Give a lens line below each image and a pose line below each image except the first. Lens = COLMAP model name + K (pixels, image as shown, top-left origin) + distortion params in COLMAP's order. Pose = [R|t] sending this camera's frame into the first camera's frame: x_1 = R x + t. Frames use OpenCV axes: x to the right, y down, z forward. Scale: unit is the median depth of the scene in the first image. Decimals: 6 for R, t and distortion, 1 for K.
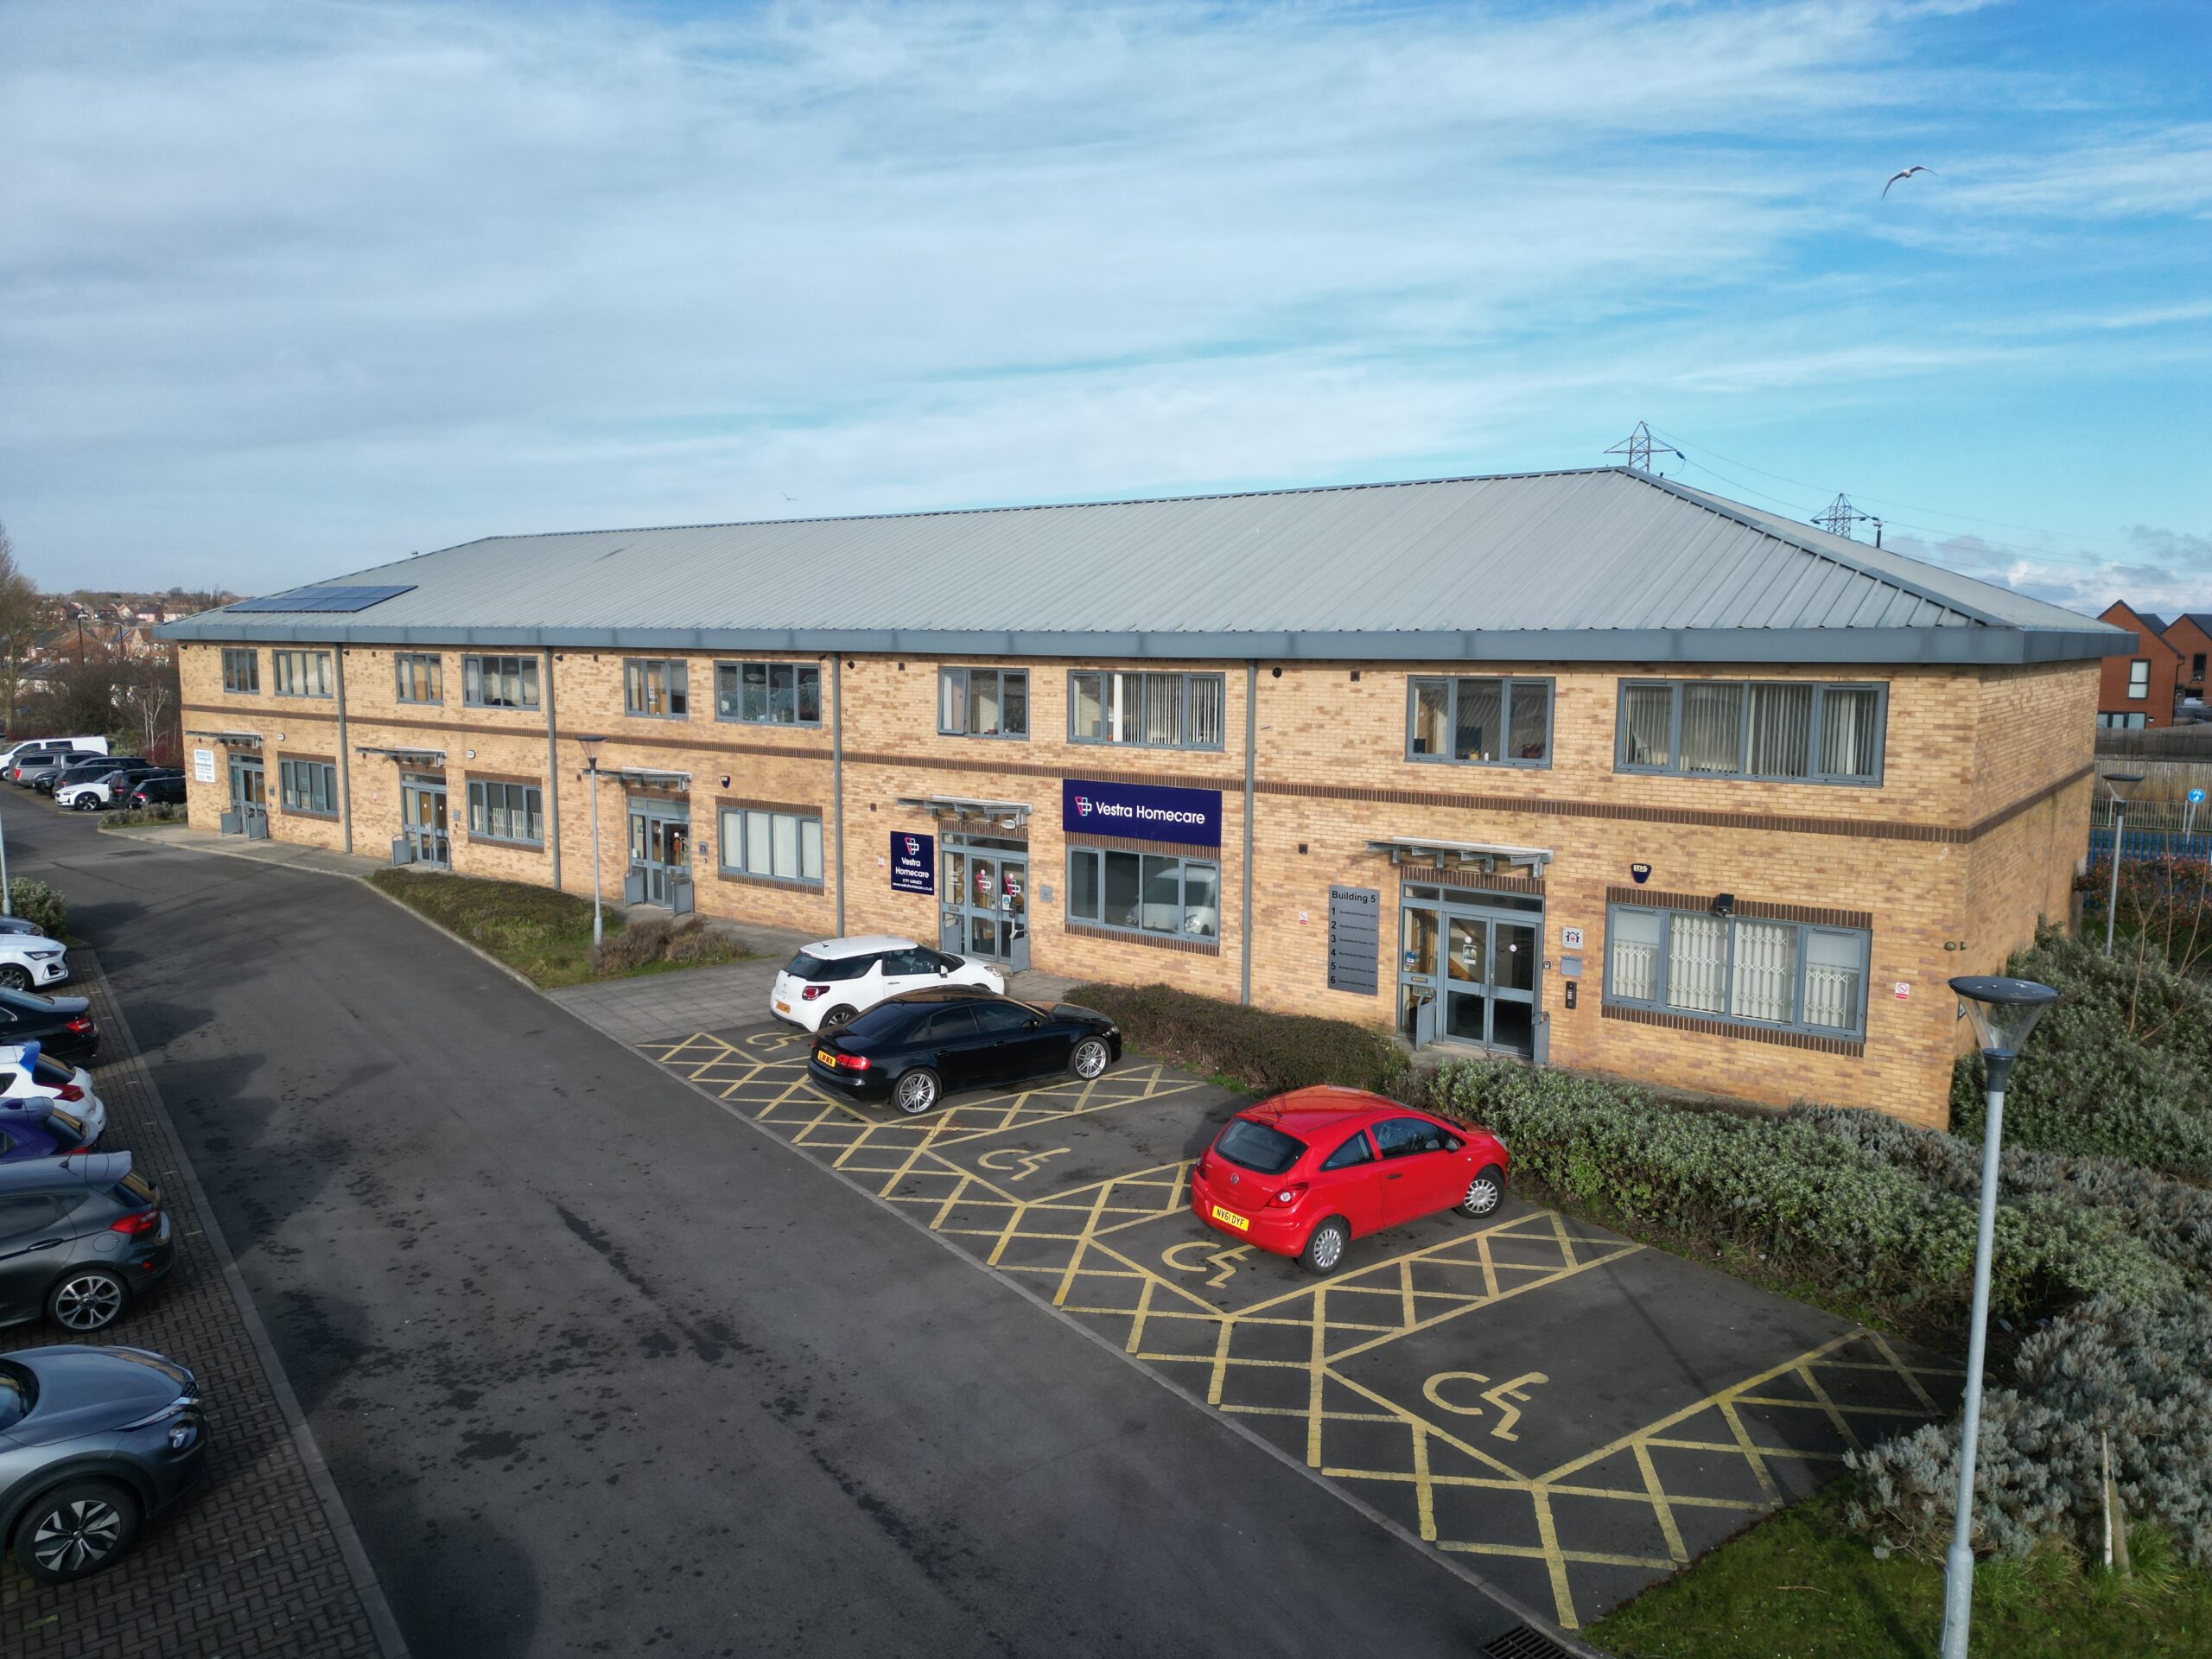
lens RADIAL K [[1544.3, 0, 1106.0], [0, 1544.3, 829.5], [0, 0, 1]] dist [0.079779, -0.058423]
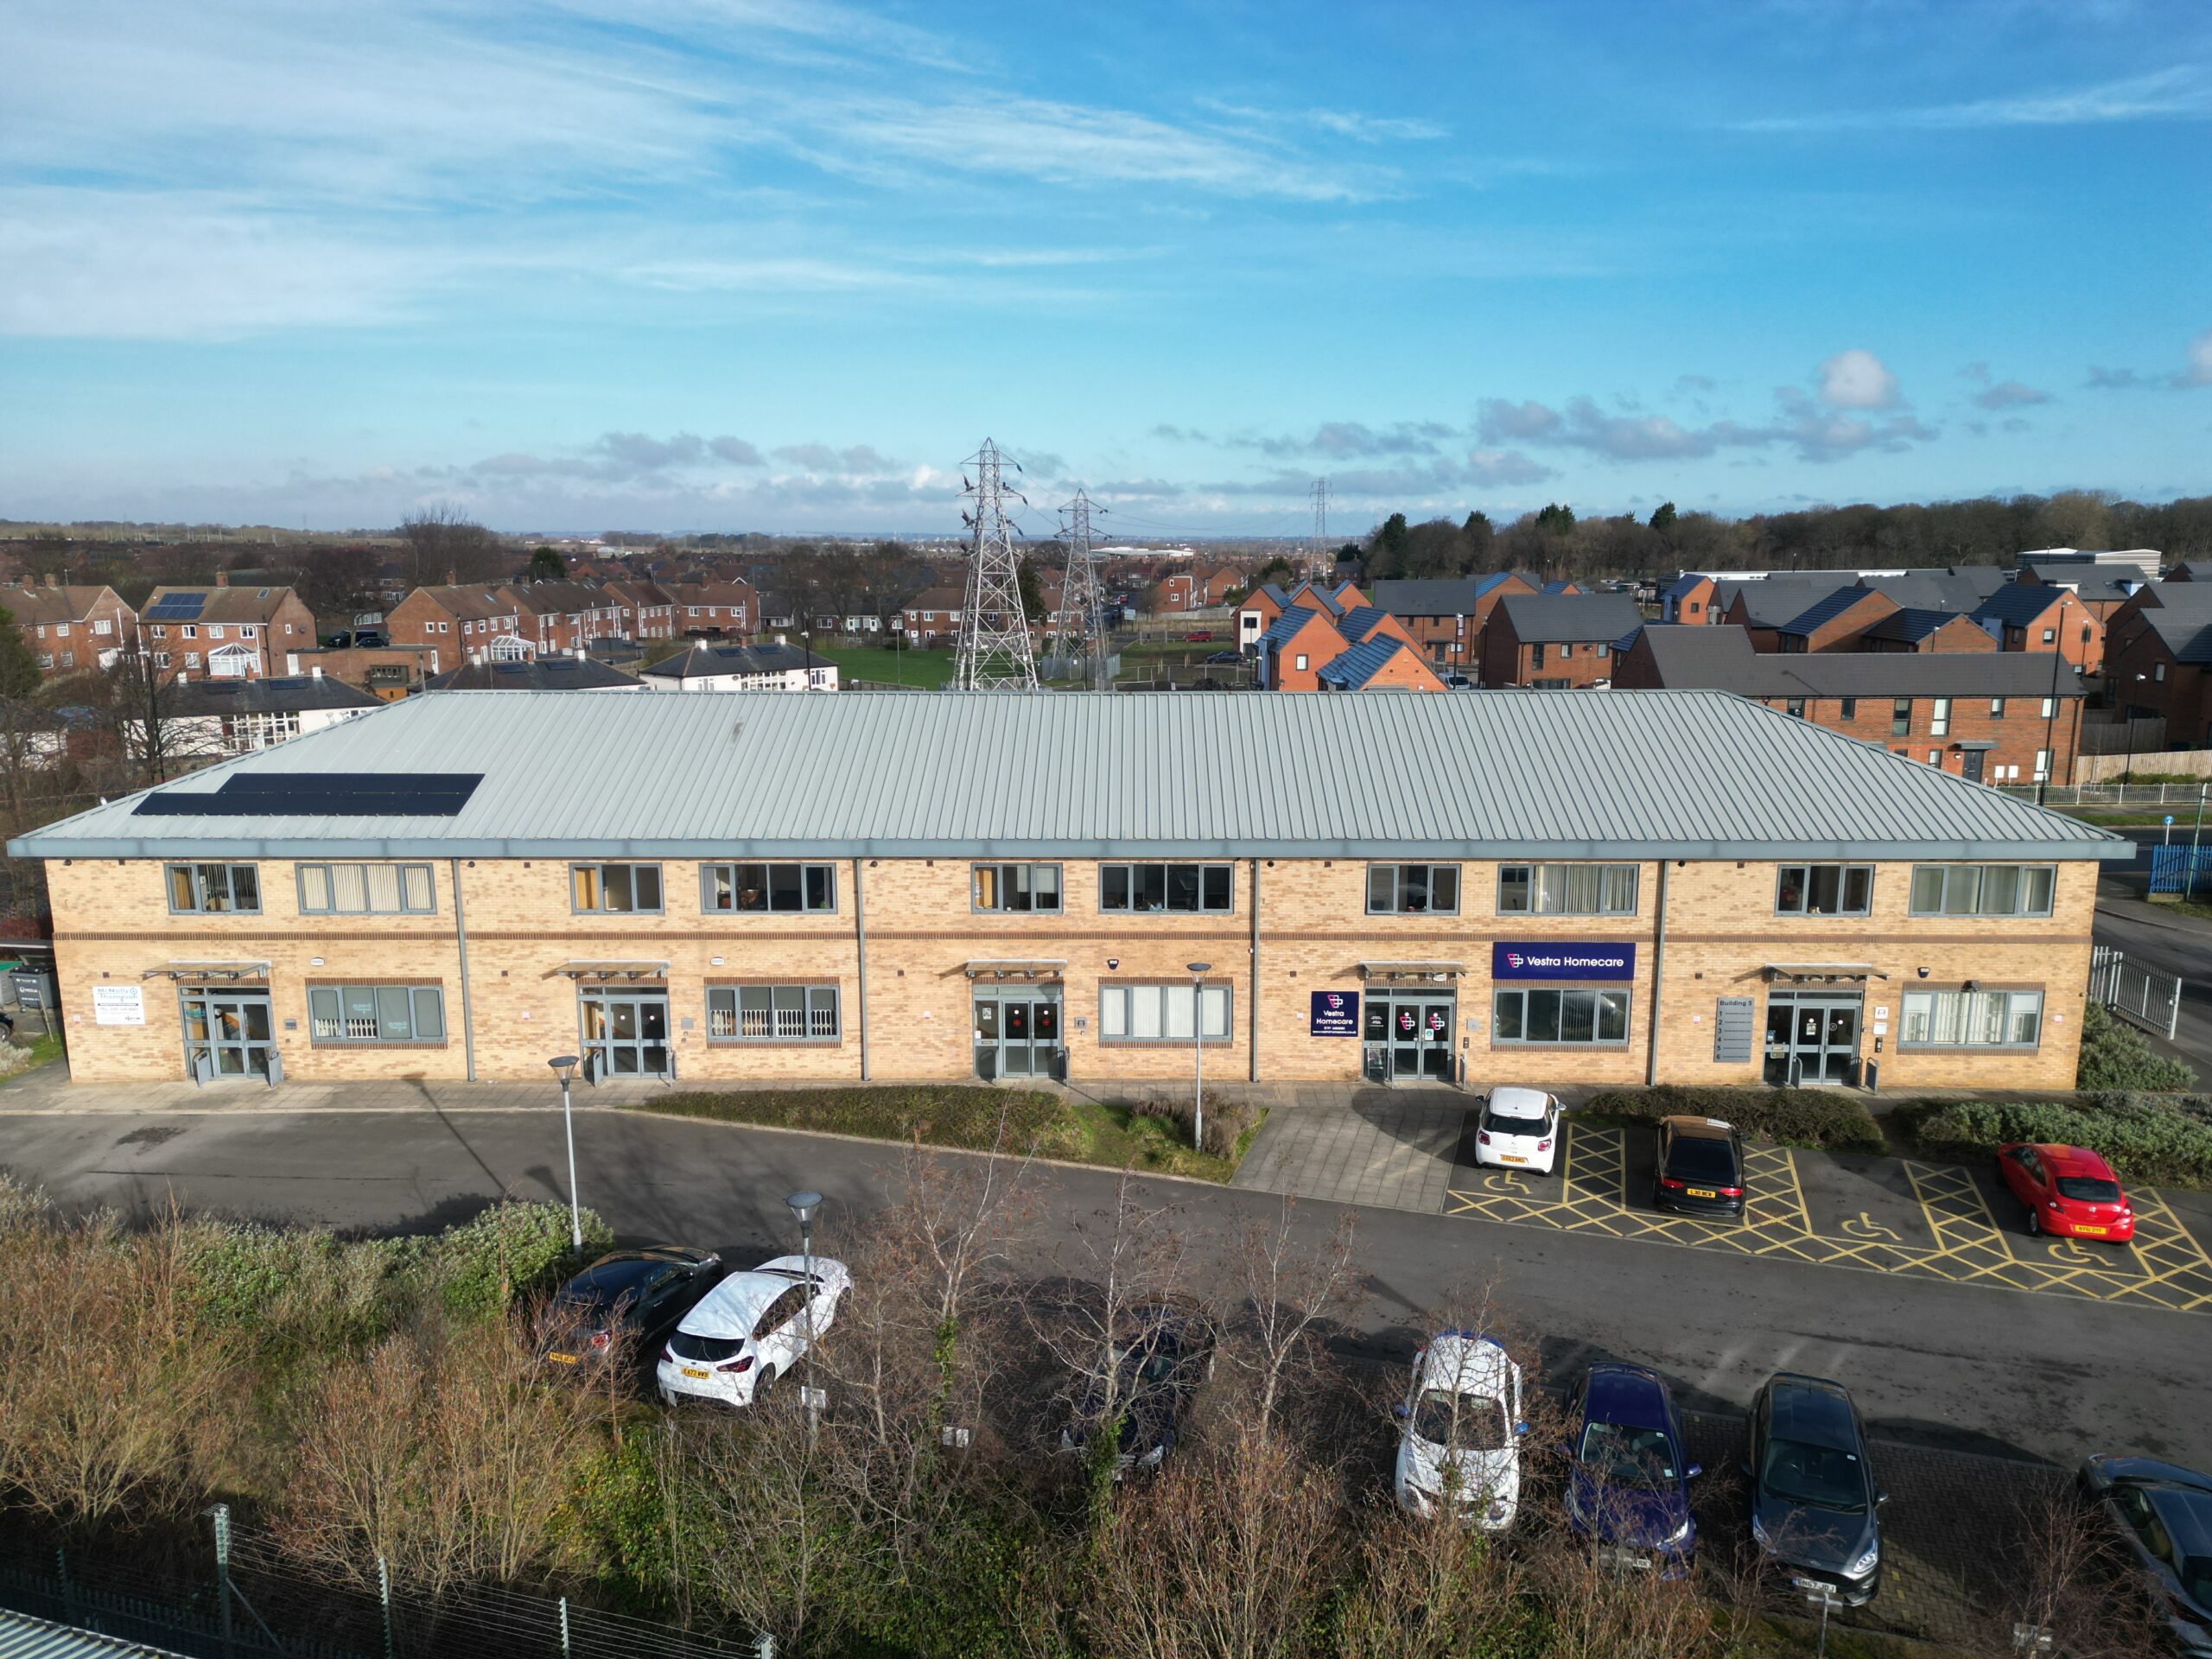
lens RADIAL K [[1545.4, 0, 1106.0], [0, 1545.4, 829.5], [0, 0, 1]] dist [0.111534, -0.142861]
pose [[0.802986, -0.119775, 0.583838, -1.000920], [0.079799, 0.992384, 0.093837, -0.263221], [-0.590631, -0.028760, 0.806429, 0.083006]]
